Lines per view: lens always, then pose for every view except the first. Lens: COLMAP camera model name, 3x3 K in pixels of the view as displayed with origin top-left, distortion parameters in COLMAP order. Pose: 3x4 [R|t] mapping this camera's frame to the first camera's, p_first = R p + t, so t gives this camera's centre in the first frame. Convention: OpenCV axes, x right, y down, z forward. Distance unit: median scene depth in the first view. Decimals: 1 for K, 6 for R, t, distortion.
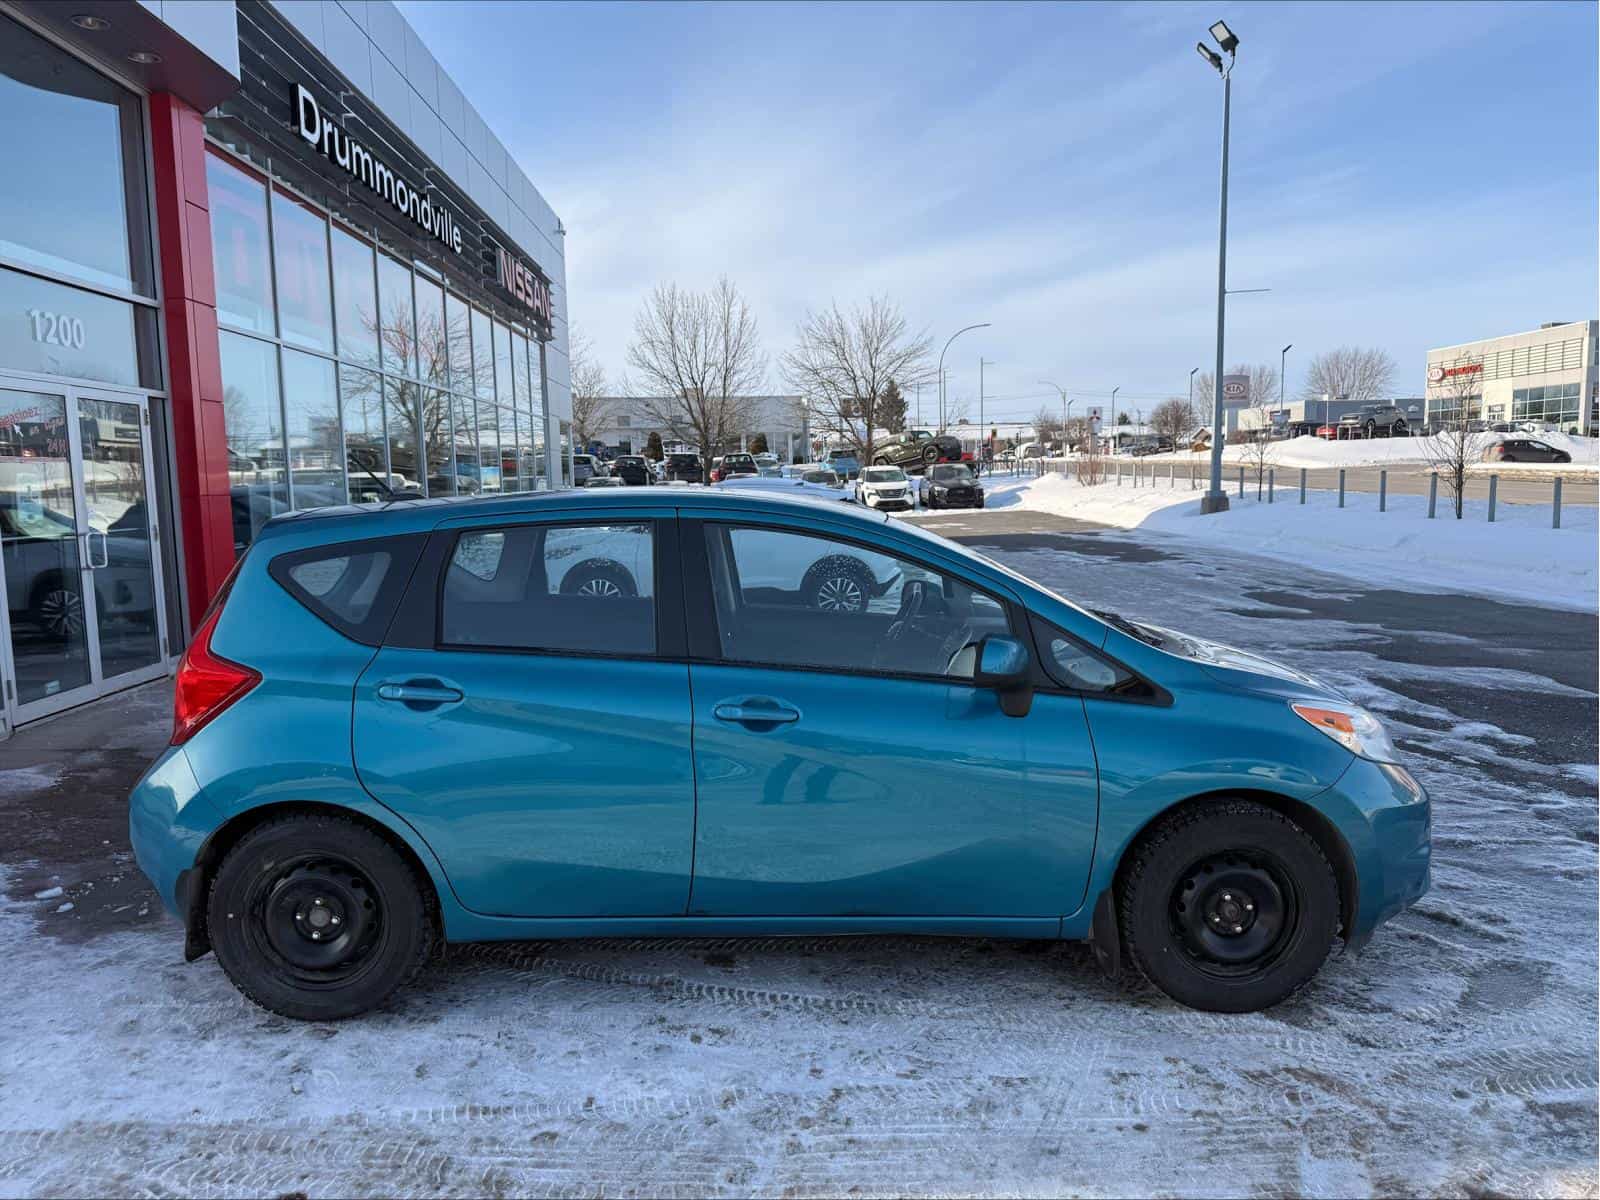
lens RADIAL K [[1144.1, 0, 803.8], [0, 1144.1, 595.4], [0, 0, 1]] dist [0.009378, -0.009198]
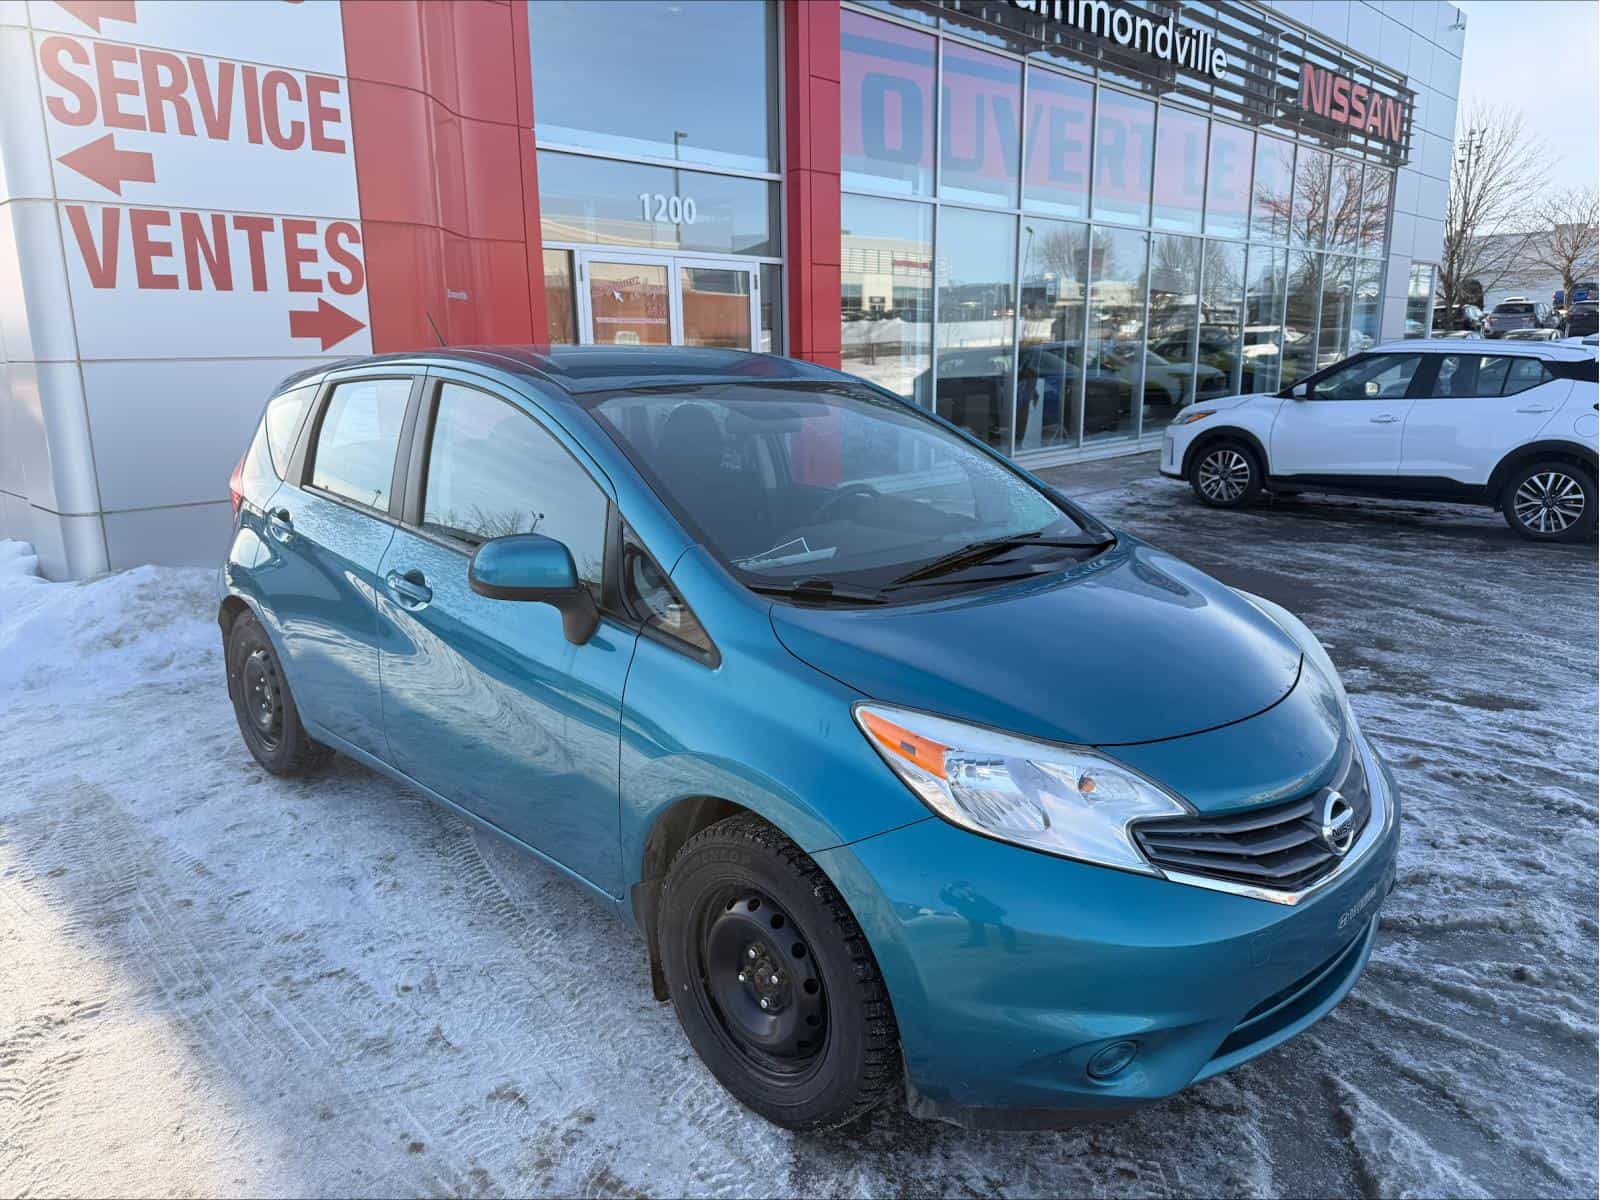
lens RADIAL K [[1144.1, 0, 803.8], [0, 1144.1, 595.4], [0, 0, 1]] dist [0.009378, -0.009198]
pose [[0.688601, 0.161156, -0.707006, 0.230059], [-0.072269, 0.985389, 0.154223, -0.016496], [0.721530, -0.055103, 0.690187, 0.150814]]
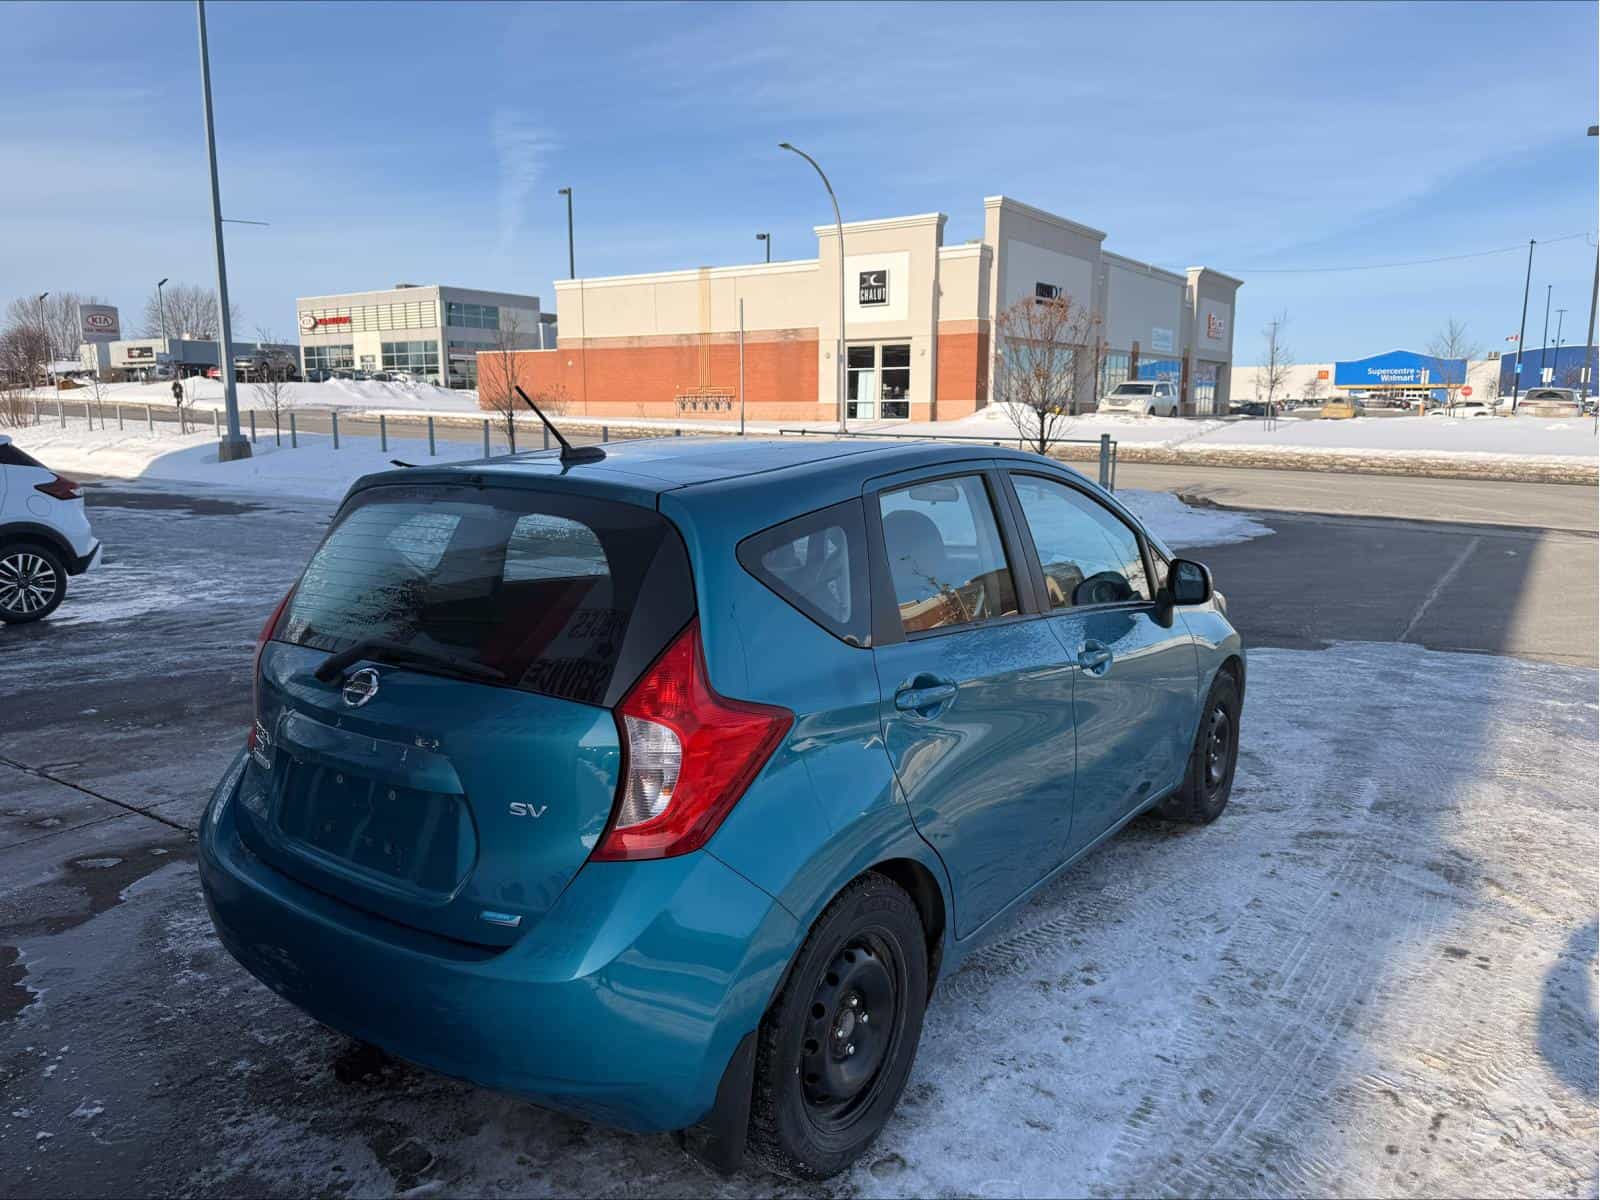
lens RADIAL K [[1126.9, 0, 794.5], [0, 1126.9, 632.3], [0, 0, 1]] dist [0.001288, -0.001434]
pose [[0.590750, -0.137513, 0.795050, -0.260676], [0.071291, 0.990412, 0.118332, -0.015854], [-0.803699, -0.013224, 0.594889, 0.158775]]
